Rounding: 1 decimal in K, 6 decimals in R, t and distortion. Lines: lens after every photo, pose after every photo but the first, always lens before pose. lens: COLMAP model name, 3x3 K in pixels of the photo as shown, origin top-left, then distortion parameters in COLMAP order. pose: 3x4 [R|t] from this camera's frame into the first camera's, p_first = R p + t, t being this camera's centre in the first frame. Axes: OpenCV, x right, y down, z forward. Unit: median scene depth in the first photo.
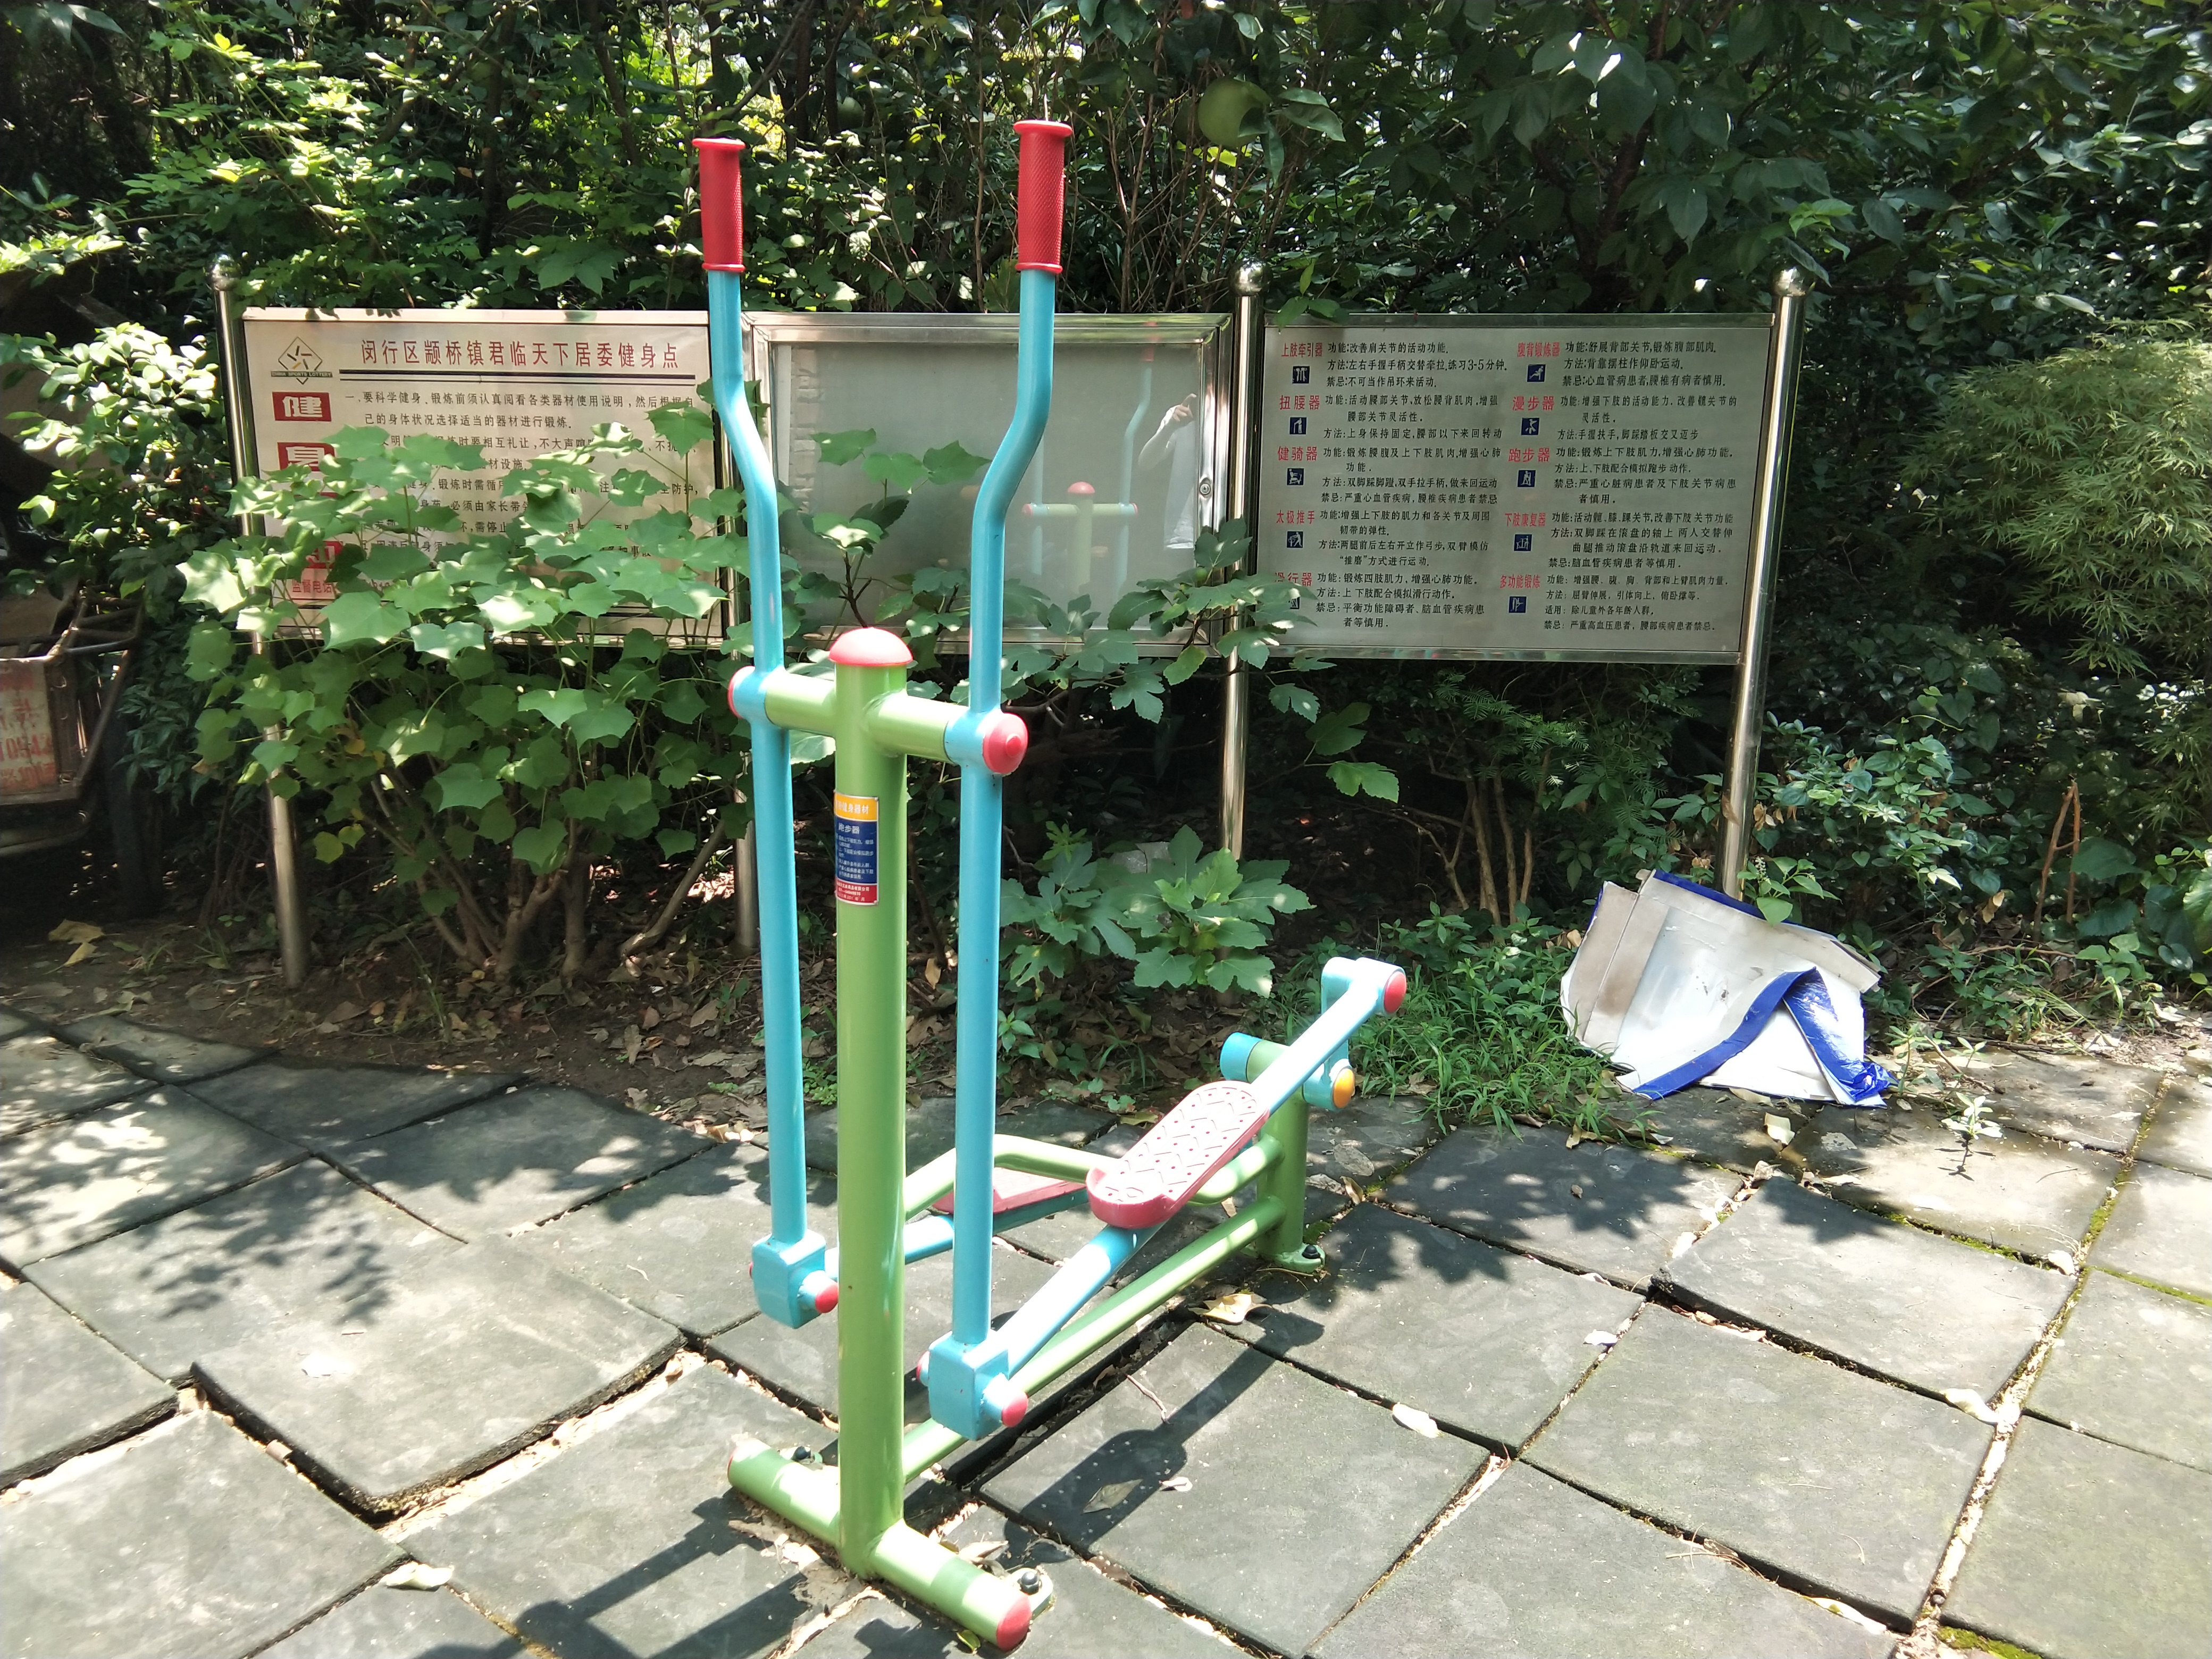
lens RADIAL K [[1758.5, 0, 1090.2], [0, 1758.5, 799.6], [0, 0, 1]] dist [0.099789, -0.143968]
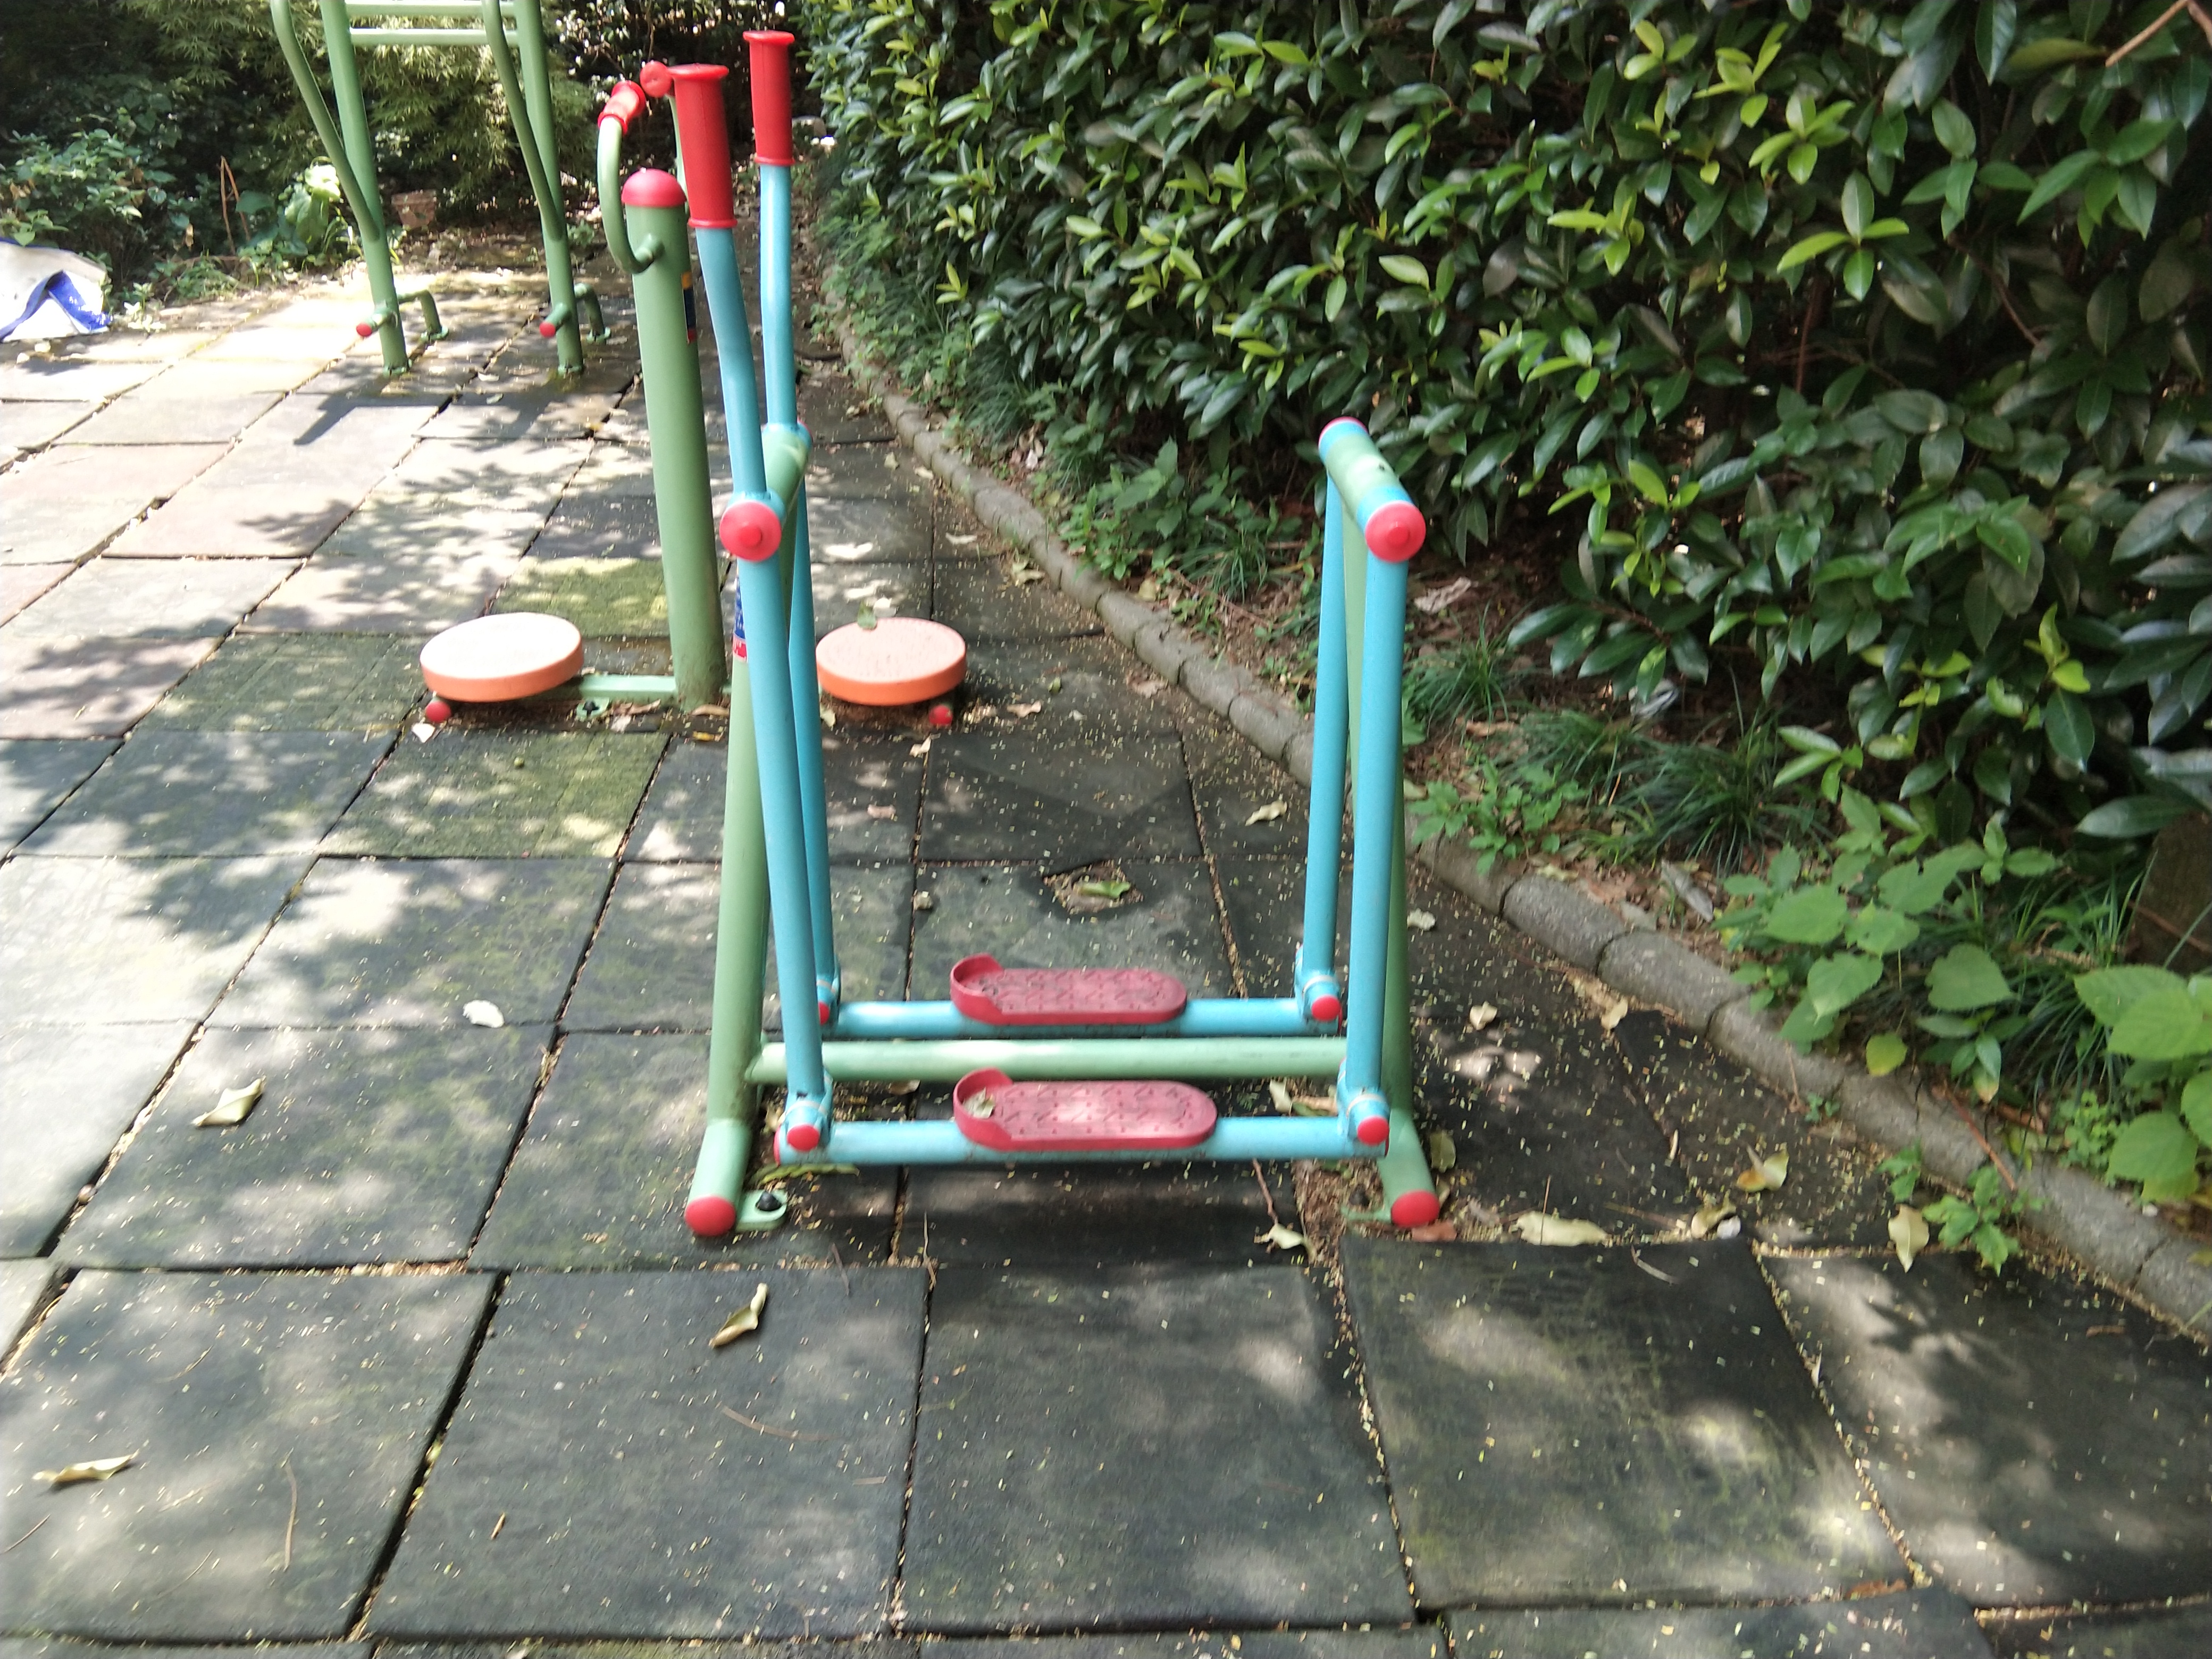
lens RADIAL K [[1758.5, 0, 1090.2], [0, 1758.5, 799.6], [0, 0, 1]] dist [0.099789, -0.143968]
pose [[0.757074, -0.308823, 0.575732, -0.000281], [0.175249, 0.944926, 0.276411, 0.274252], [-0.629386, -0.108367, 0.769500, -1.030370]]
